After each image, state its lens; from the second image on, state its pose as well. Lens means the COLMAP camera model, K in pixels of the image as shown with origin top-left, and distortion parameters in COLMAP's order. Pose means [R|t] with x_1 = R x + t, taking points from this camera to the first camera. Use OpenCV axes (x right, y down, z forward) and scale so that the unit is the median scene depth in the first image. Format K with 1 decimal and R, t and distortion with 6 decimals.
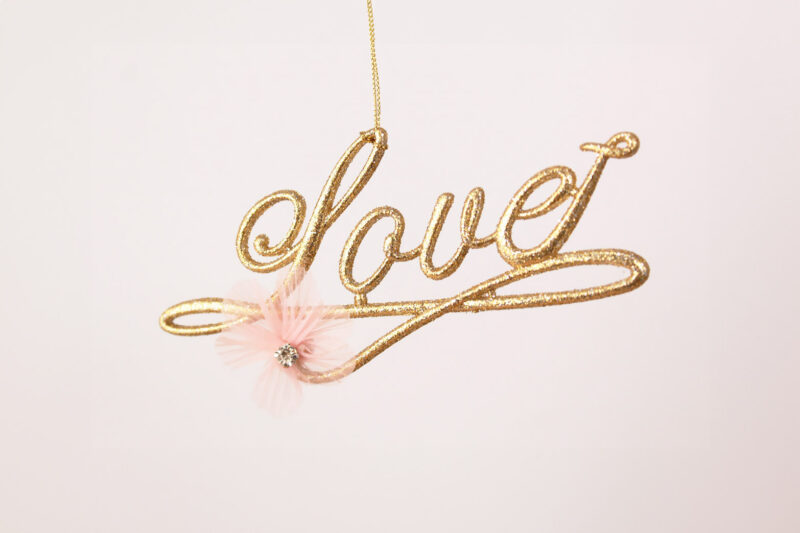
lens RADIAL K [[1624.7, 0, 400.0], [0, 1624.7, 266.5], [0, 0, 1]] dist [-0.228848, 0.062516]
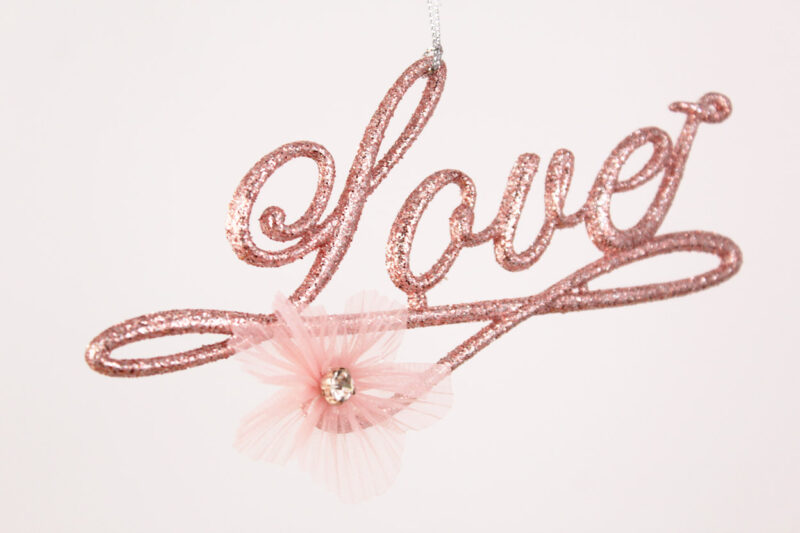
lens RADIAL K [[1823.8, 0, 400.0], [0, 1823.8, 266.5], [0, 0, 1]] dist [0.022915, 0.050611]
pose [[0.998505, -0.048889, -0.024464, -0.008741], [0.048849, 0.998804, -0.002227, 0.004877], [0.024544, 0.001029, 0.999698, 0.152350]]
